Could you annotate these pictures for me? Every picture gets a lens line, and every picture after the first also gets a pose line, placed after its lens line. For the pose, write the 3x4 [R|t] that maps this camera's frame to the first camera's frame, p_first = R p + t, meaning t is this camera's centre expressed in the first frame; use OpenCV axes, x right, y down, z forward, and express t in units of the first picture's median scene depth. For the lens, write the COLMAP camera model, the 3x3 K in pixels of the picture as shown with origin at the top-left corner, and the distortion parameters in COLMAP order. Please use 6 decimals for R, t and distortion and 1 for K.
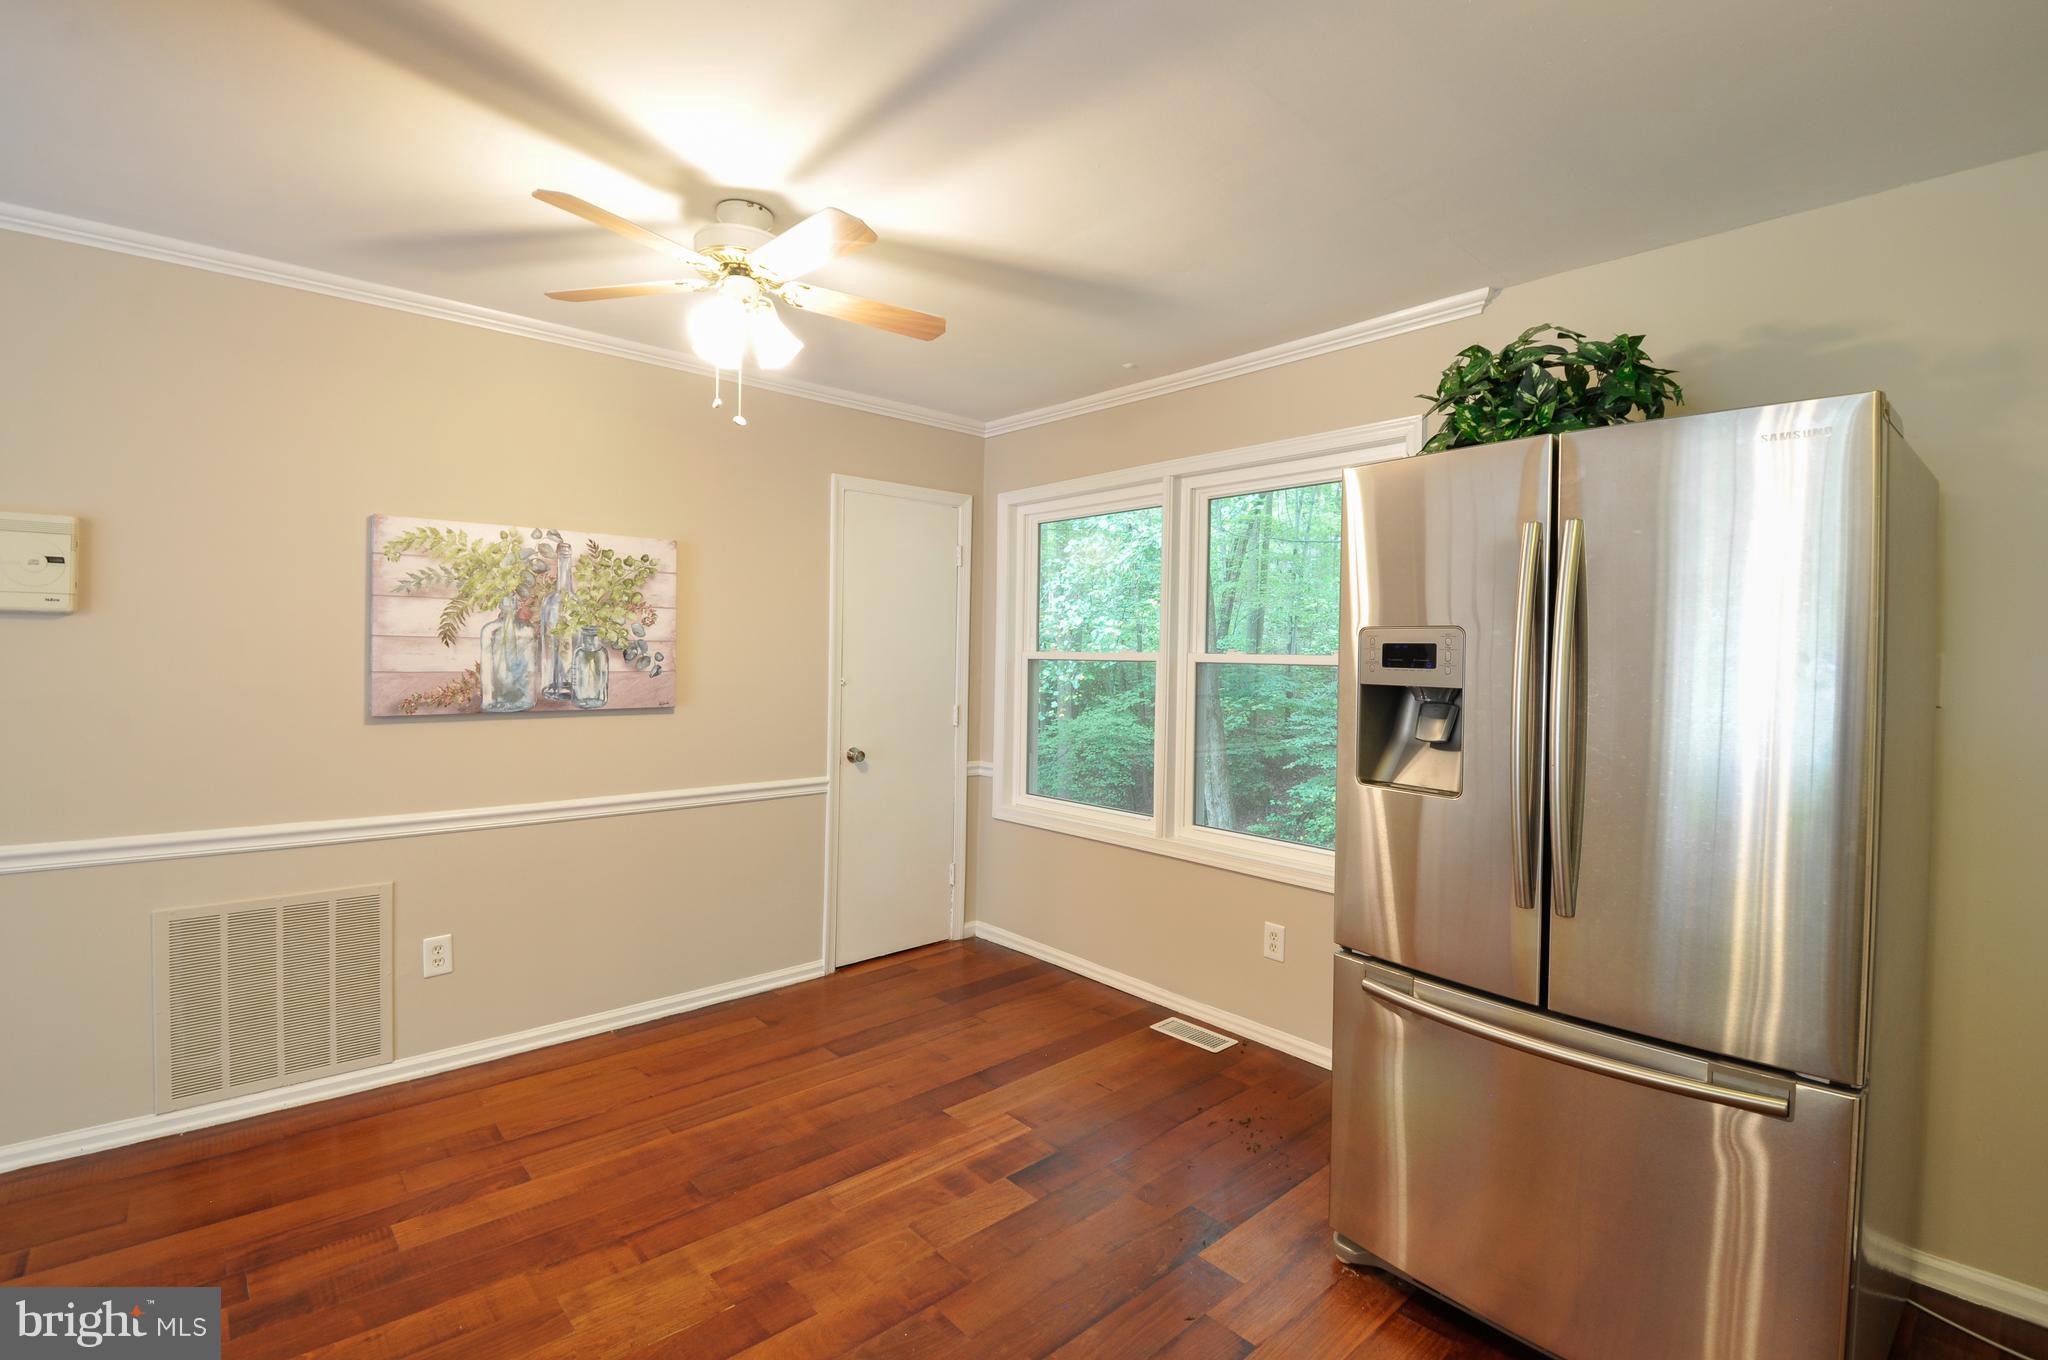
lens RADIAL K [[927.3, 0, 1017.3], [0, 927.3, 643.7], [0, 0, 1]] dist [-0.011486, -0.002517]
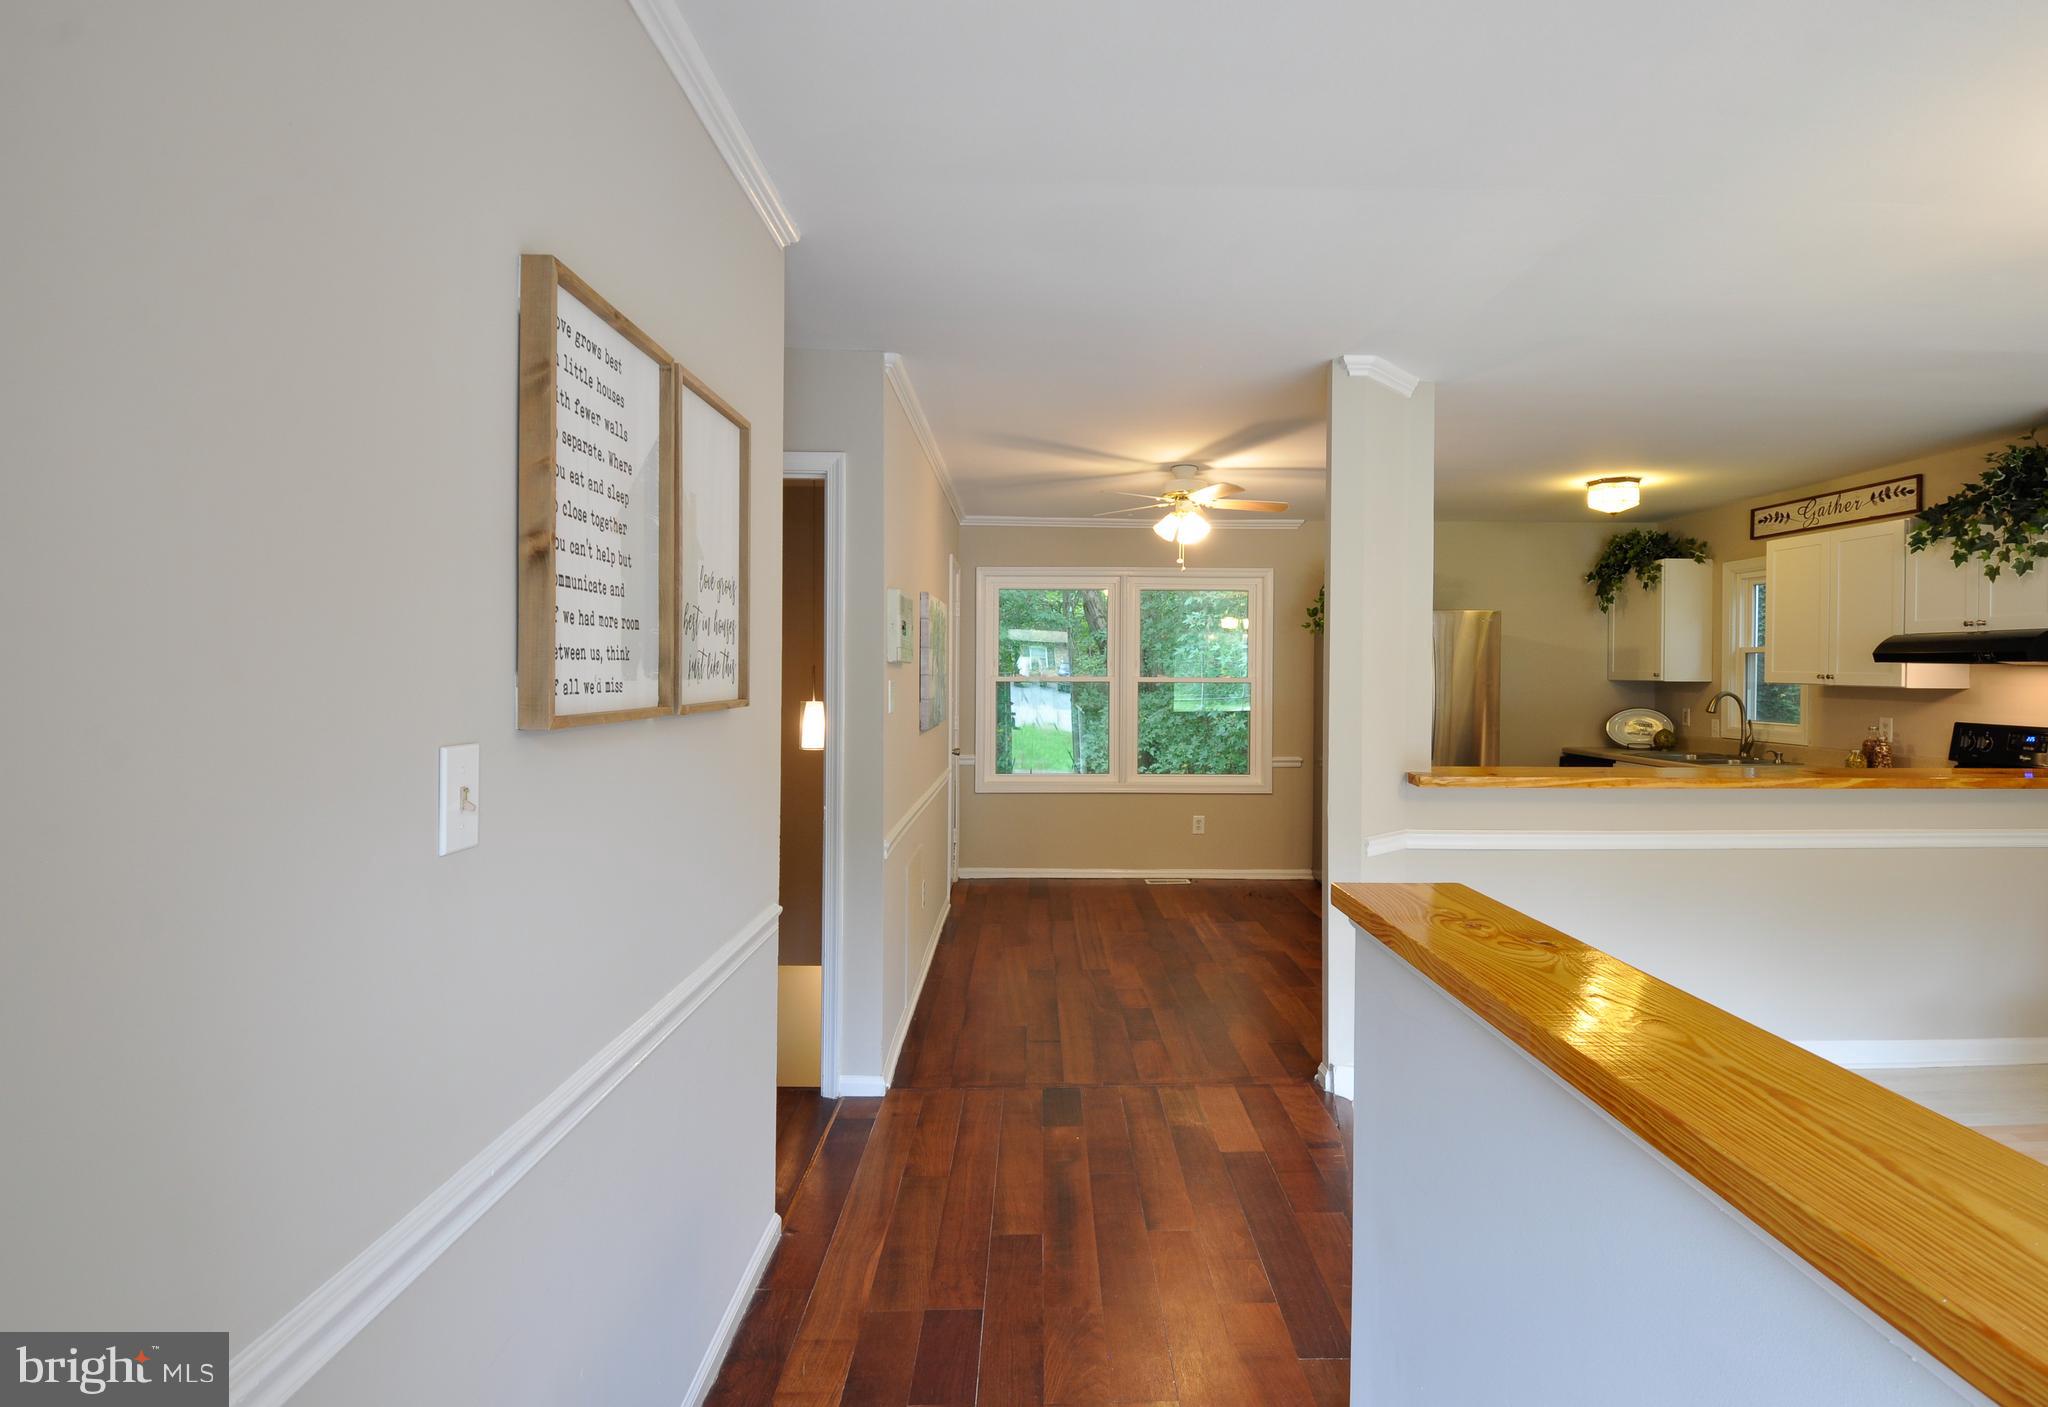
lens RADIAL K [[1041.4, 0, 1036.9], [0, 1041.4, 681.3], [0, 0, 1]] dist [-0.022743, -0.008618]
pose [[0.660464, -0.014144, 0.750725, -1.724232], [-0.004017, 0.999742, 0.022369, -0.031512], [-0.750847, -0.017790, 0.660237, -0.201026]]
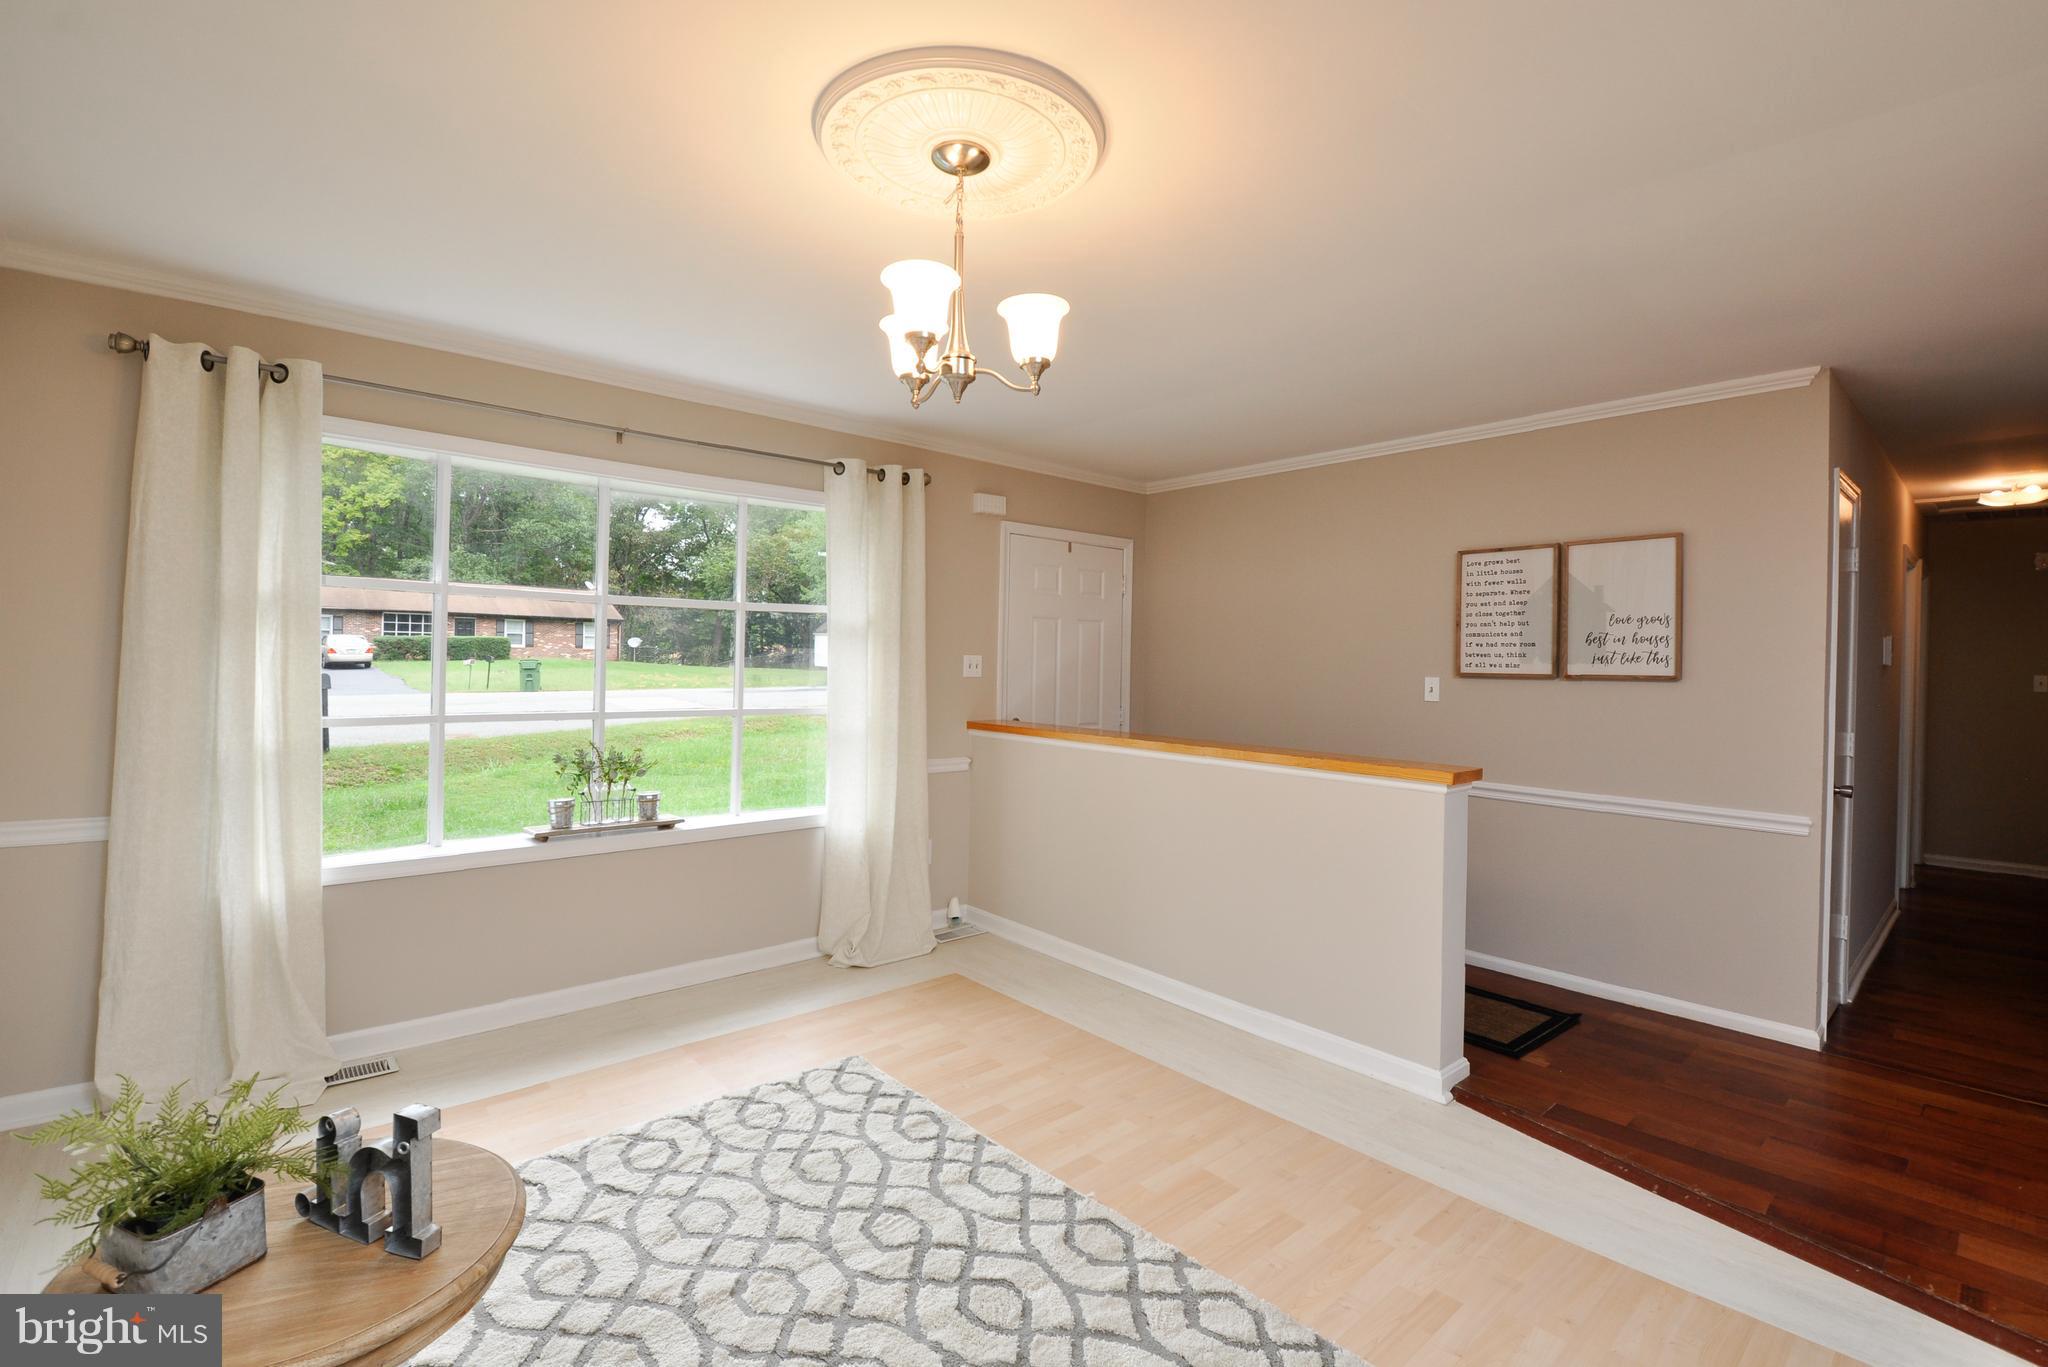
lens RADIAL K [[927.3, 0, 1010.5], [0, 927.3, 669.6], [0, 0, 1]] dist [-0.011486, -0.002517]
pose [[-0.007502, -0.005663, -0.999956, -0.119868], [-0.010261, 0.999932, -0.005586, 0.003907], [0.999919, 0.010219, -0.007560, -0.453020]]
